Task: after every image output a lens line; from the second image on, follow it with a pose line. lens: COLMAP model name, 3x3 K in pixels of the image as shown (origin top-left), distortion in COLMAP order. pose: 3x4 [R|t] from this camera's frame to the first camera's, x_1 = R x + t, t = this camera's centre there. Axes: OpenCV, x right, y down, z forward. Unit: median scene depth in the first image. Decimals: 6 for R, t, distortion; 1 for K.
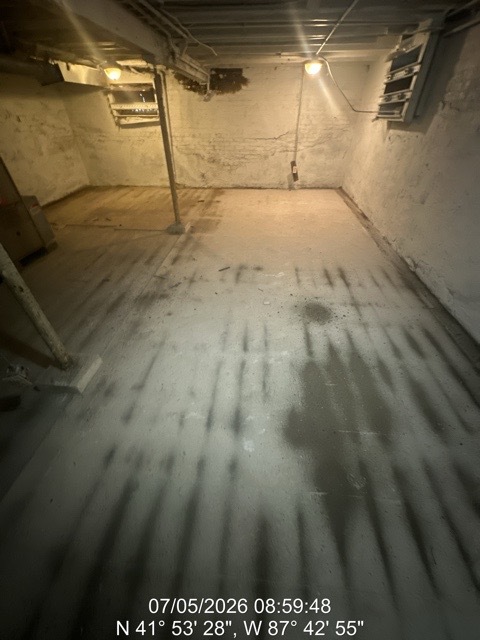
lens RADIAL K [[255.1, 0, 240.0], [0, 255.1, 320.0], [0, 0, 1]] dist [-0.002175, -0.000070]
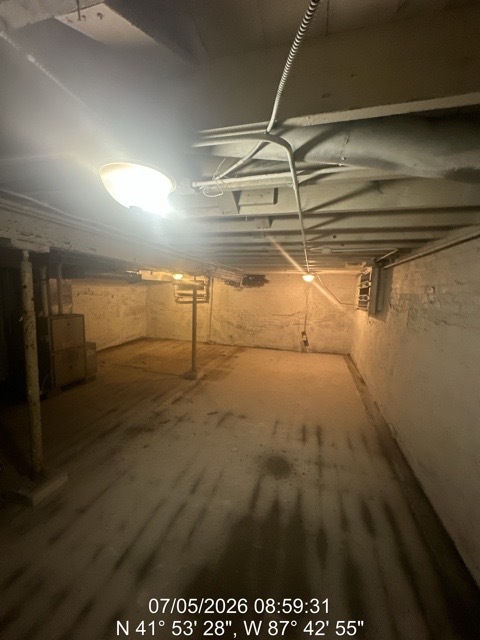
lens RADIAL K [[255.1, 0, 240.0], [0, 255.1, 320.0], [0, 0, 1]] dist [-0.002175, -0.000070]
pose [[0.982133, 0.058114, -0.178991, 0.177115], [-0.145605, 0.837227, -0.527114, 0.024161], [0.119223, 0.543758, 0.830730, -0.112145]]
